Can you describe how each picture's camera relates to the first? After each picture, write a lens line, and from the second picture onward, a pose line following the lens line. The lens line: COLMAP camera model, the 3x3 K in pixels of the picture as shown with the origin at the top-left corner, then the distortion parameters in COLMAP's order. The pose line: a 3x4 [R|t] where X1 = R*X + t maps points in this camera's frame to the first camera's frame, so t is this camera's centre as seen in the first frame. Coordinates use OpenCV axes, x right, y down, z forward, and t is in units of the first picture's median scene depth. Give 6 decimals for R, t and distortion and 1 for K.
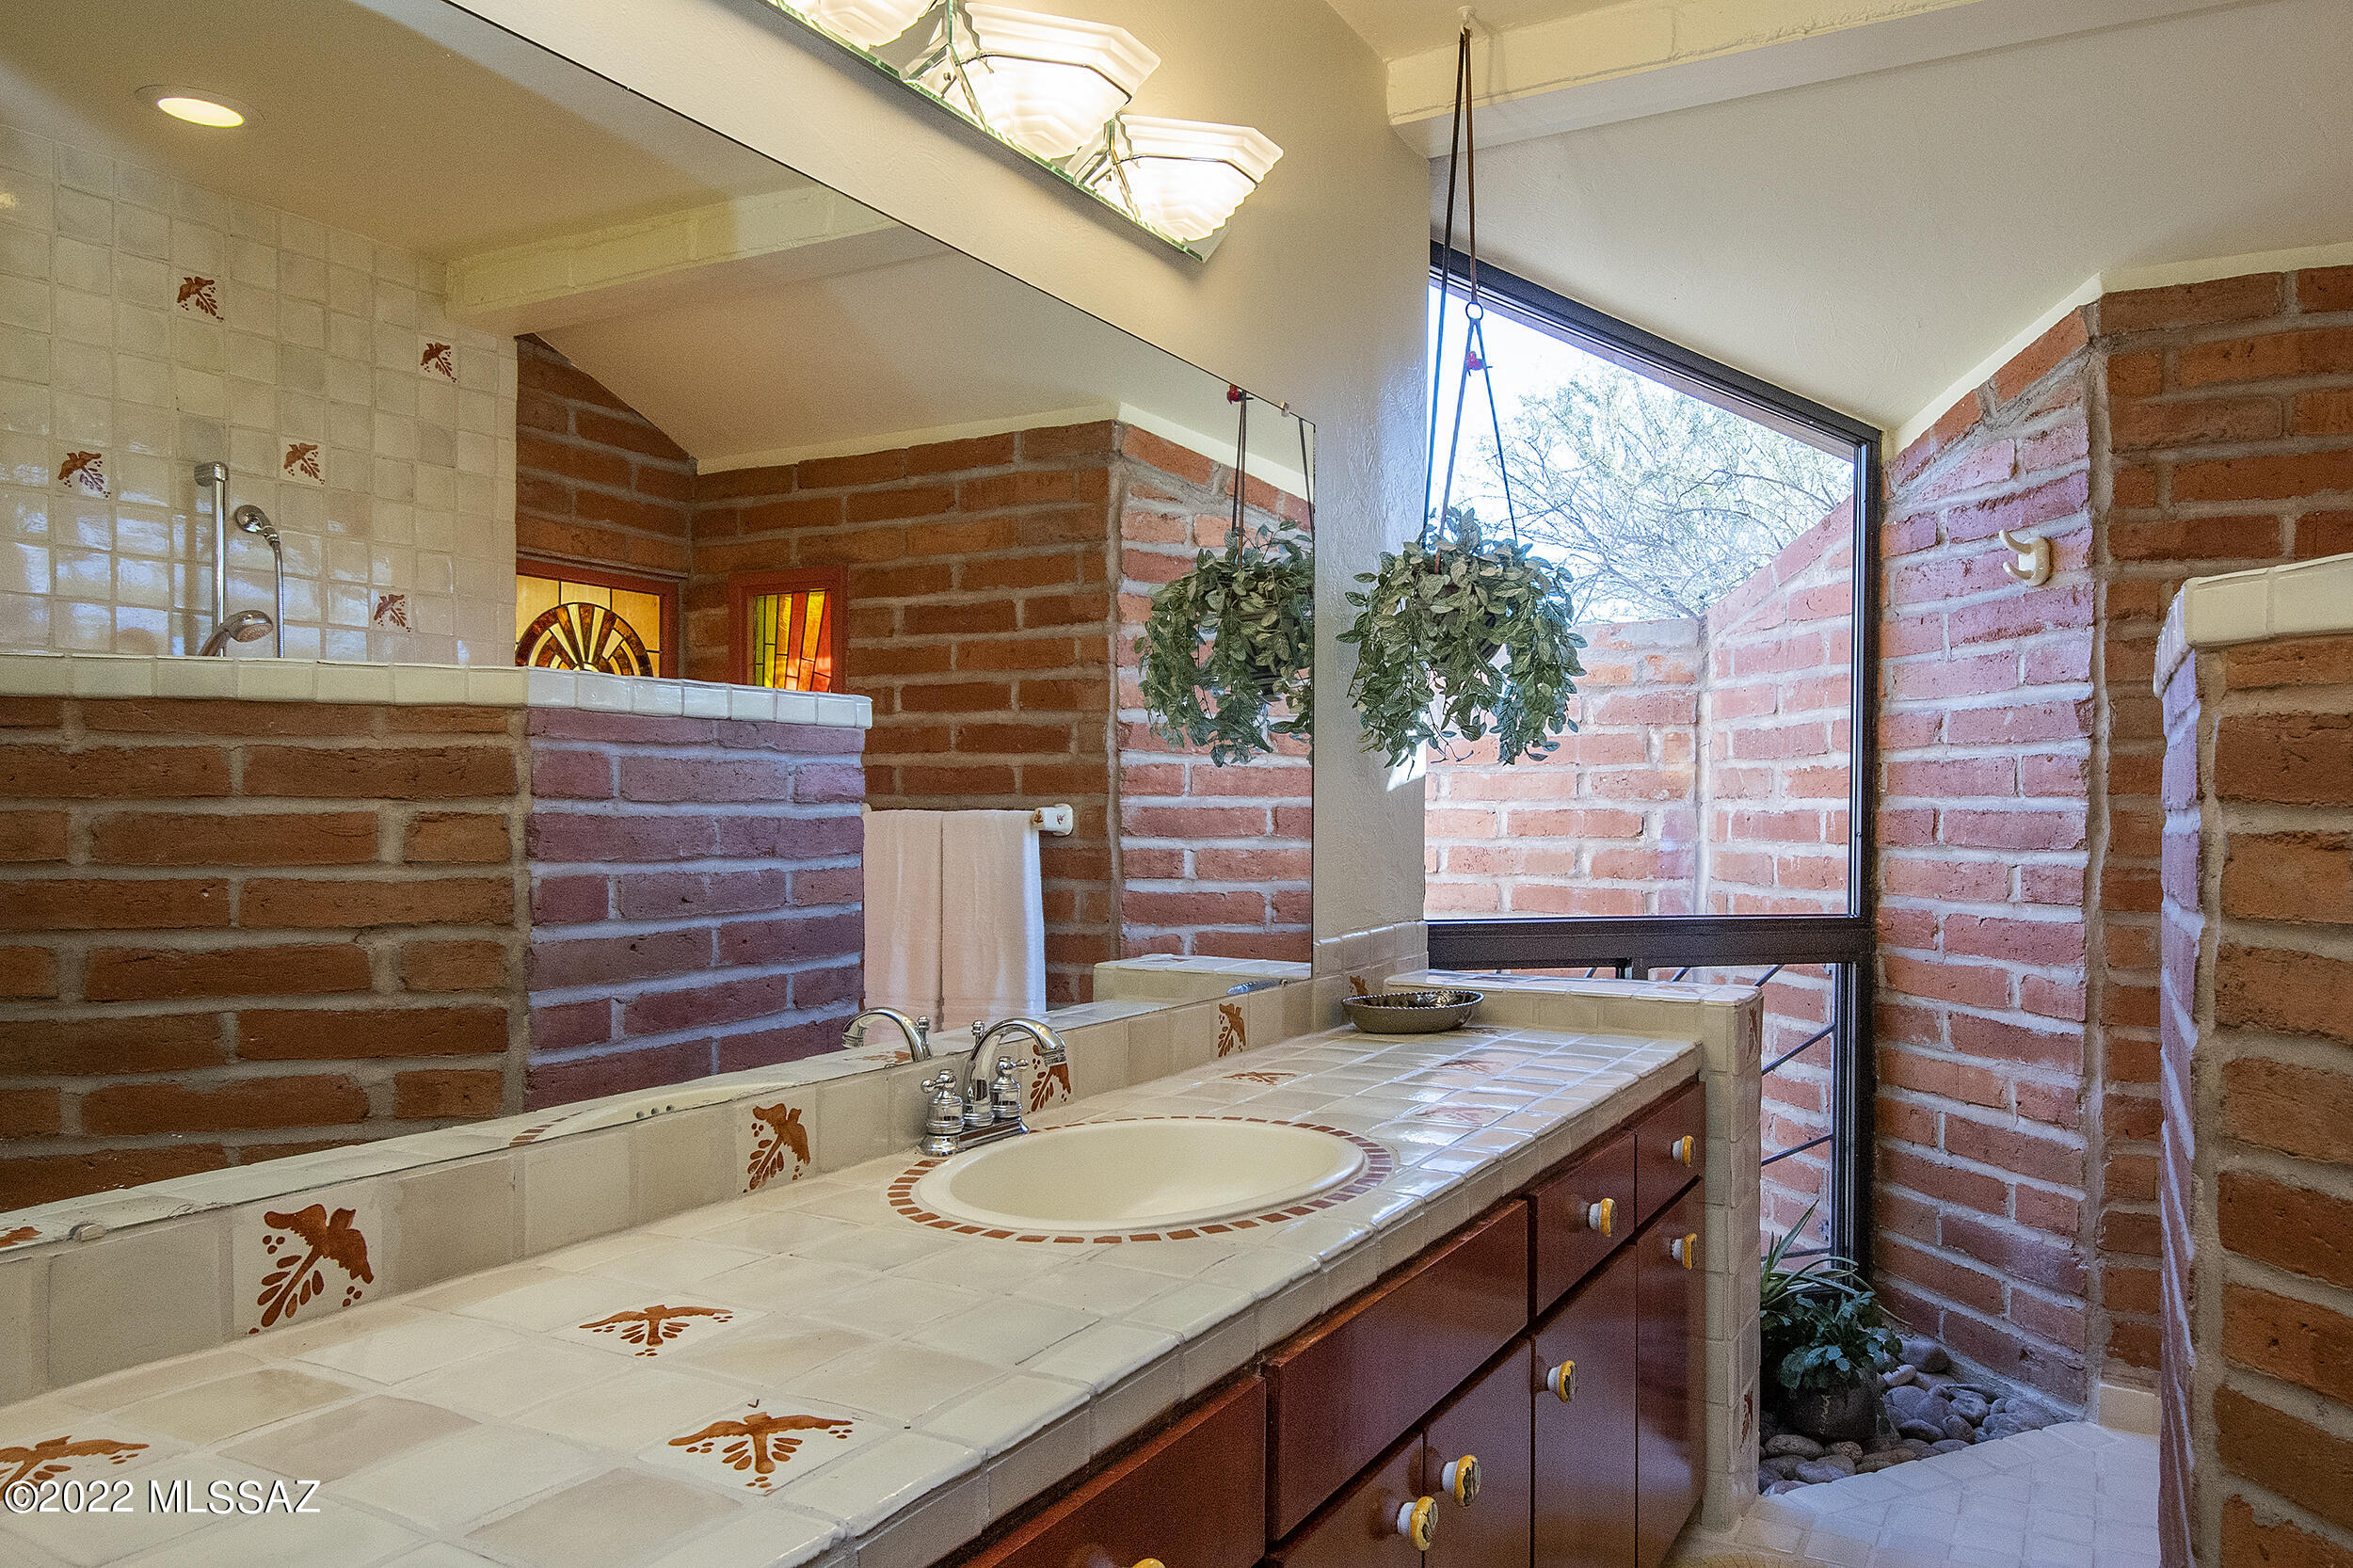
lens RADIAL K [[1597.0, 0, 1216.9], [0, 1597.0, 789.5], [0, 0, 1]] dist [0.024023, -0.032987]
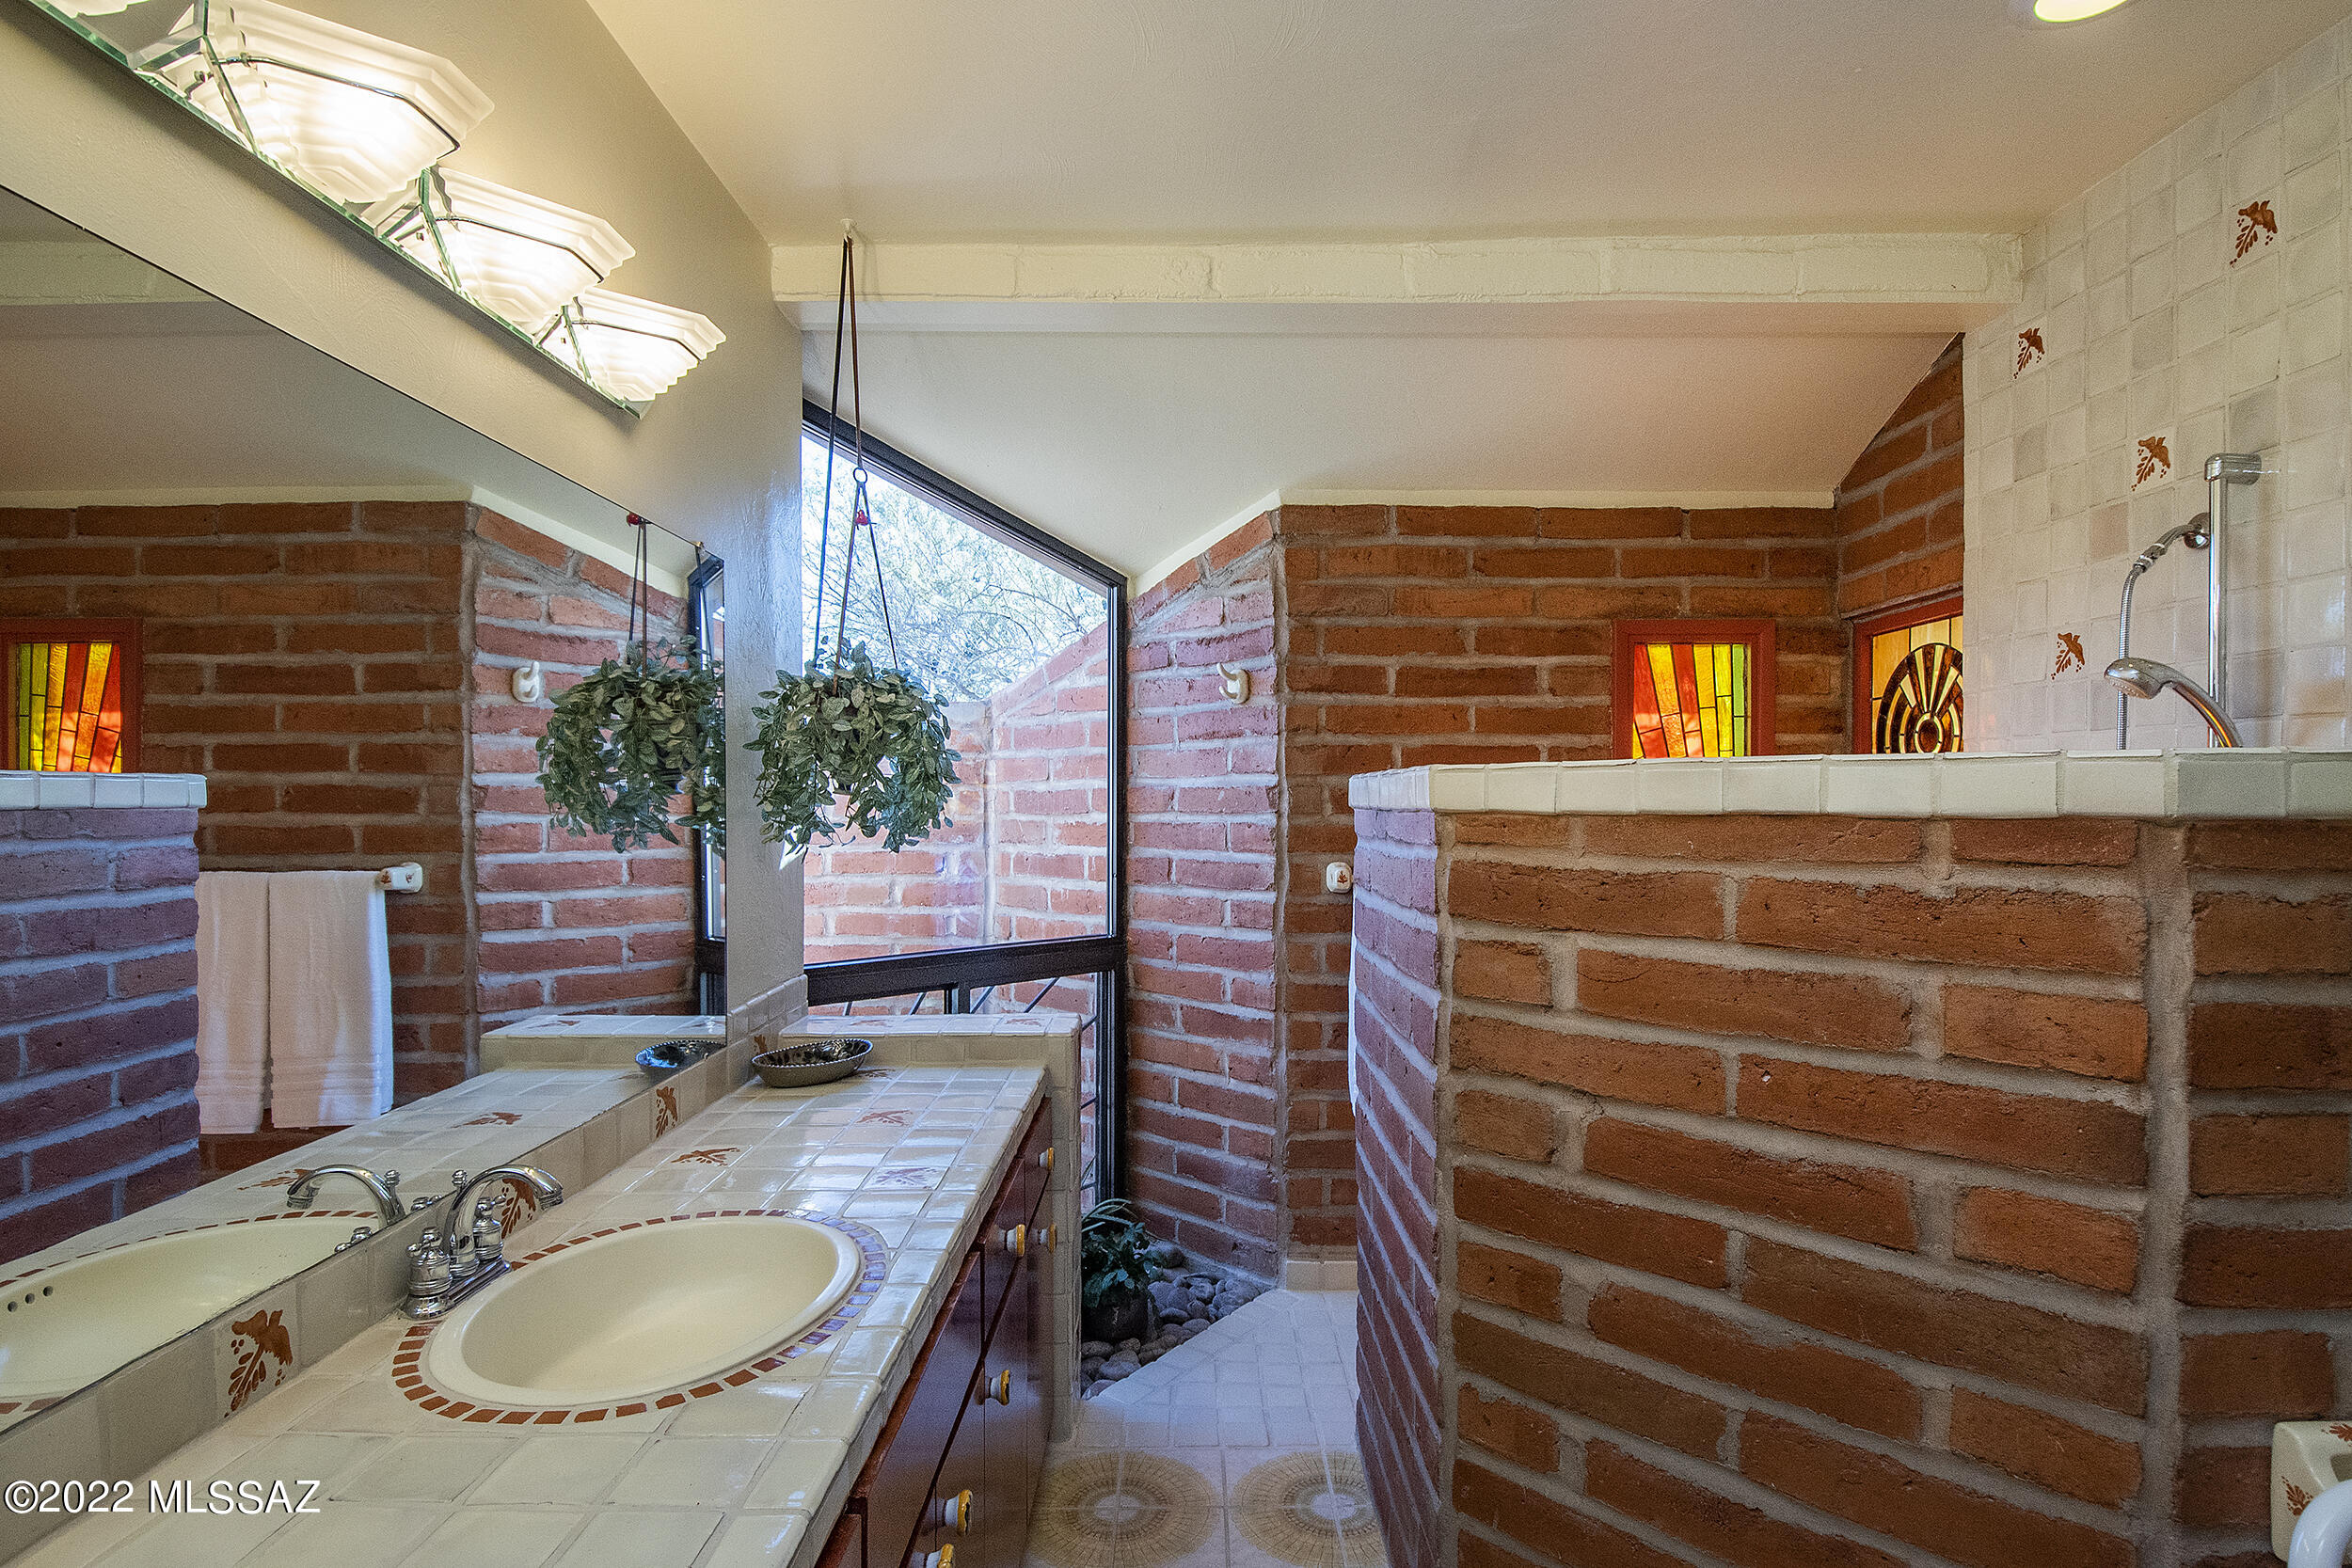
lens RADIAL K [[1266.2, 0, 1173.6], [0, 1266.2, 788.4], [0, 0, 1]] dist [-0.000708, -0.011268]
pose [[0.877884, -0.007123, 0.478819, -0.077865], [0.006439, 0.999975, 0.003069, -0.056450], [-0.478829, 0.000389, 0.877908, 0.045495]]
